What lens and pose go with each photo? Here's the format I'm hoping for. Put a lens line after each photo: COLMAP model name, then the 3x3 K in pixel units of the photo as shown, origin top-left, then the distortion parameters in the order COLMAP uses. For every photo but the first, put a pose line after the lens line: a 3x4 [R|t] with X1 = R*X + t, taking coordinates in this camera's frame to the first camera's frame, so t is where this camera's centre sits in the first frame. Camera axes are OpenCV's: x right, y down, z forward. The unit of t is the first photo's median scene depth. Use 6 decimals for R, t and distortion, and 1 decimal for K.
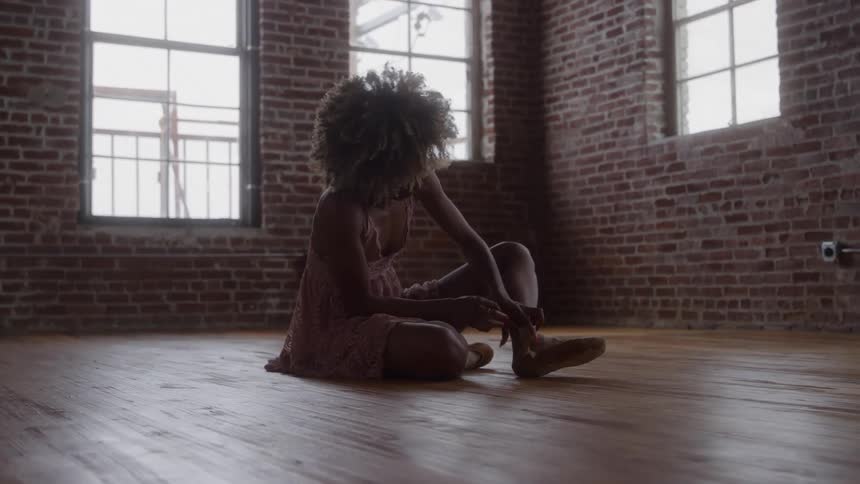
lens RADIAL K [[1166.4, 0, 426.3], [0, 1166.4, 244.5], [0, 0, 1]] dist [-0.016720, 0.146275]
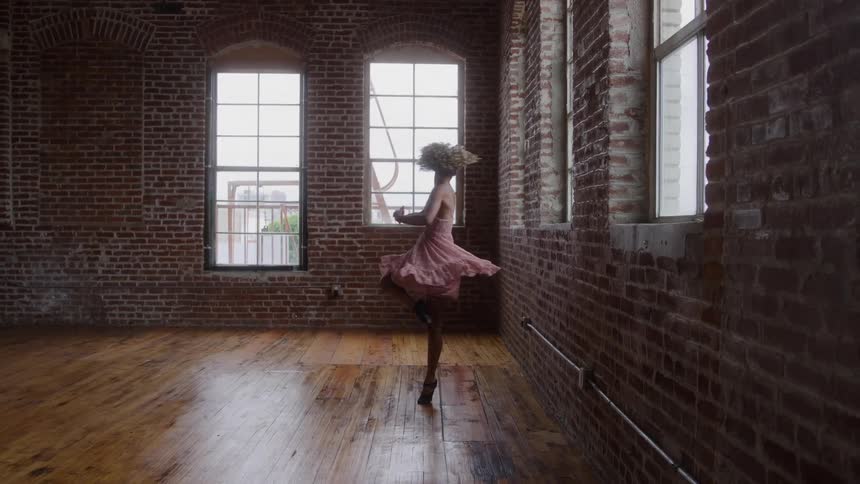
lens RADIAL K [[766.6, 0, 426.0], [0, 766.6, 244.7], [0, 0, 1]] dist [-0.122327, 0.101044]
pose [[0.892771, 0.025548, -0.449785, 0.536305], [0.002963, 0.998036, 0.062570, -0.125144], [0.450501, -0.057194, 0.890942, 0.057447]]
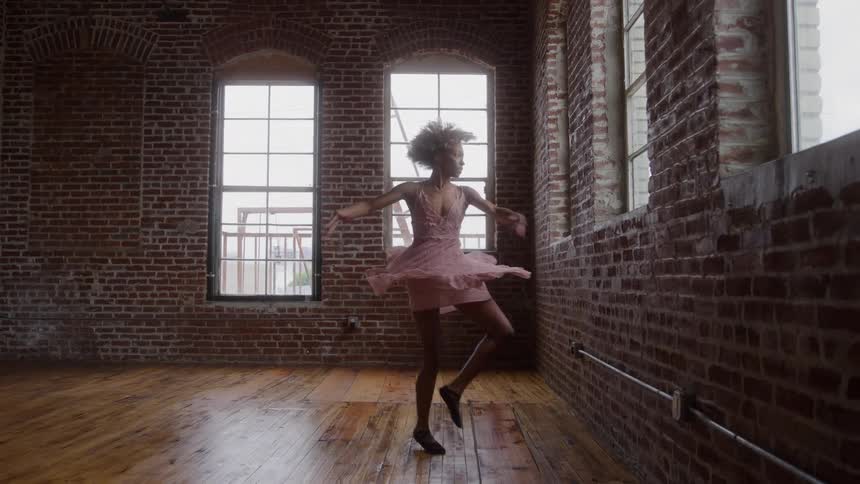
lens RADIAL K [[747.6, 0, 429.4], [0, 747.6, 245.1], [0, 0, 1]] dist [-0.128510, 0.104249]
pose [[0.879743, -0.012120, -0.475295, 0.467365], [0.008681, 0.999918, -0.009429, -0.079141], [0.475370, 0.004169, 0.879776, 0.185076]]
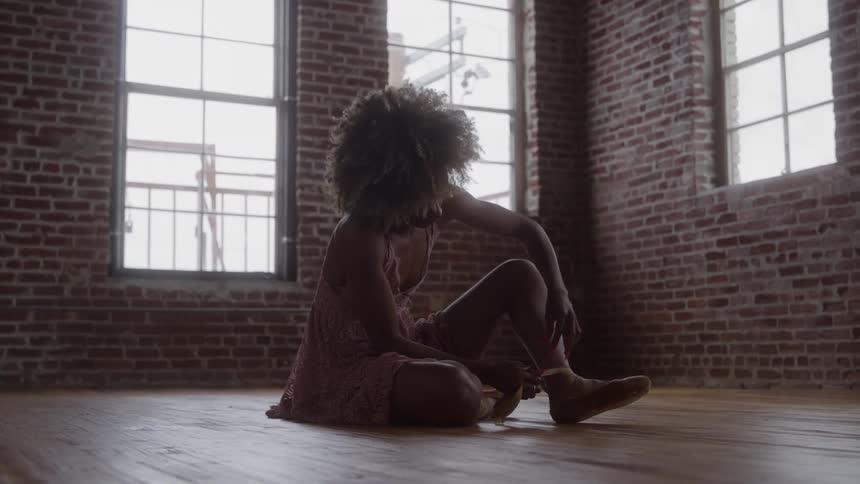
lens RADIAL K [[1166.4, 0, 426.3], [0, 1166.4, 244.5], [0, 0, 1]] dist [-0.016720, 0.146275]
pose [[0.998876, 0.000187, -0.047394, 0.012558], [-0.002861, 0.998407, -0.056352, 0.009236], [0.047308, 0.056424, 0.997285, 0.033736]]
